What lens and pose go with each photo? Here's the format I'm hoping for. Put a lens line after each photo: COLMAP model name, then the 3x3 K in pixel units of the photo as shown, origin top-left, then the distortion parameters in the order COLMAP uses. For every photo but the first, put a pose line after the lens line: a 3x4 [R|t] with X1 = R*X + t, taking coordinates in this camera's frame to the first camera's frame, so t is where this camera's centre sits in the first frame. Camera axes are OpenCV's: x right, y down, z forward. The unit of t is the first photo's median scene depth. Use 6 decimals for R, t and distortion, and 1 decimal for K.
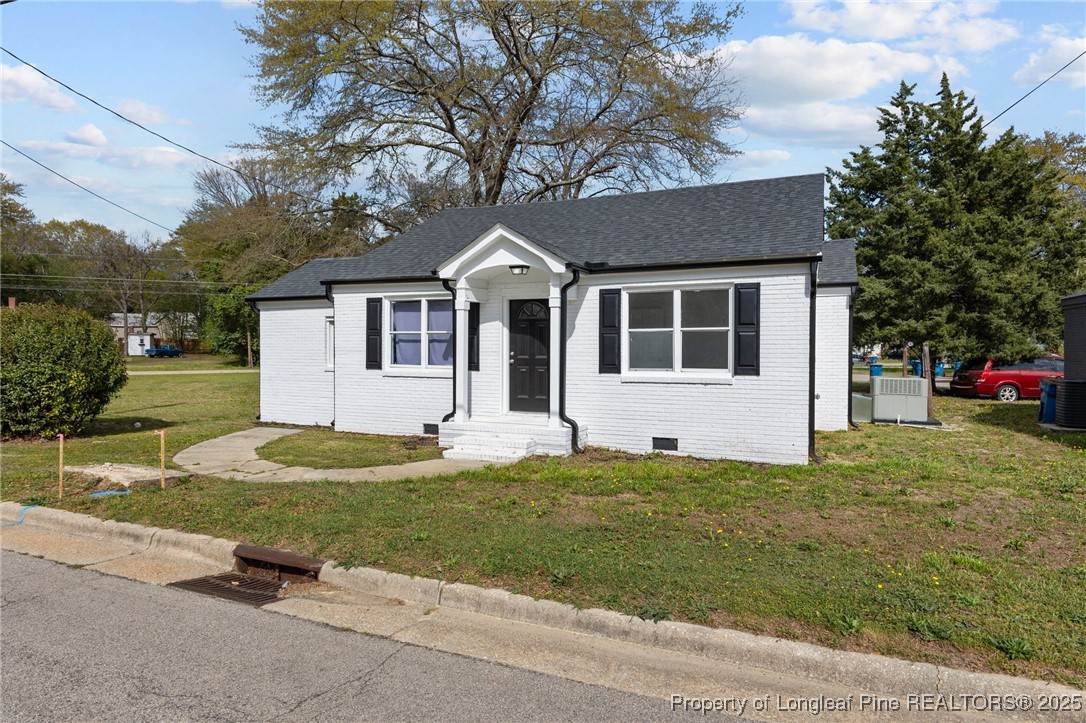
lens RADIAL K [[658.2, 0, 543.1], [0, 658.2, 358.0], [0, 0, 1]] dist [-0.000685, -0.000055]
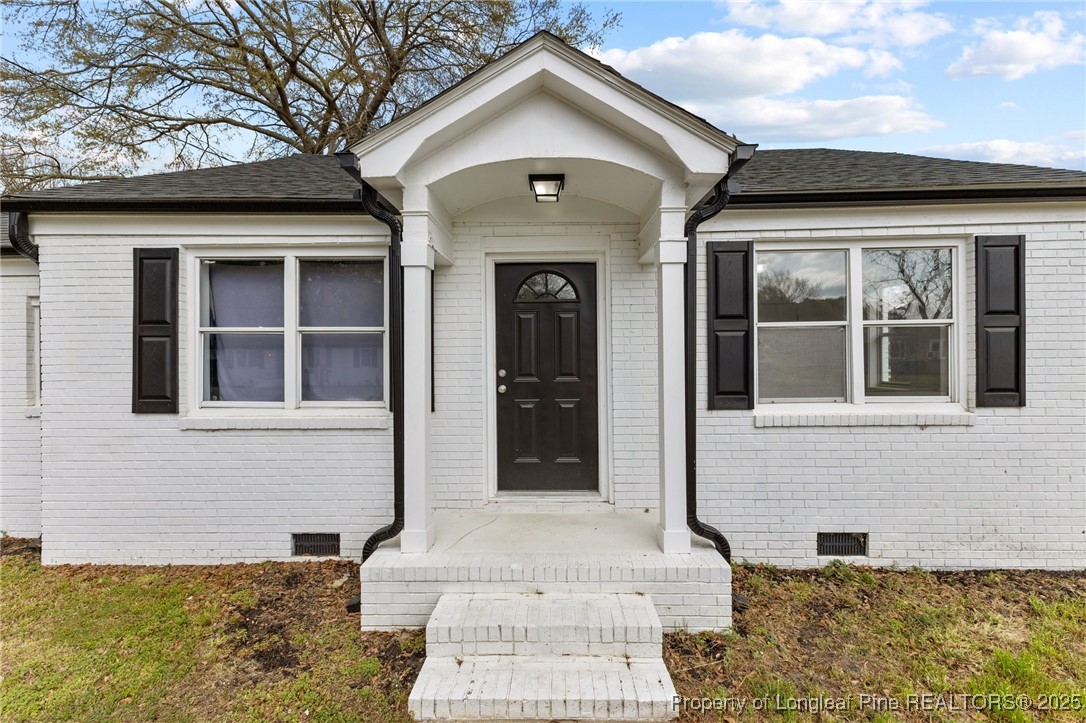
lens RADIAL K [[470.1, 0, 542.6], [0, 470.1, 364.1], [0, 0, 1]] dist [0.009627, -0.000164]
pose [[0.921623, -0.010030, 0.387956, -0.155016], [0.015979, 0.999799, -0.012111, -0.008750], [-0.387756, 0.017361, 0.921598, 0.664626]]
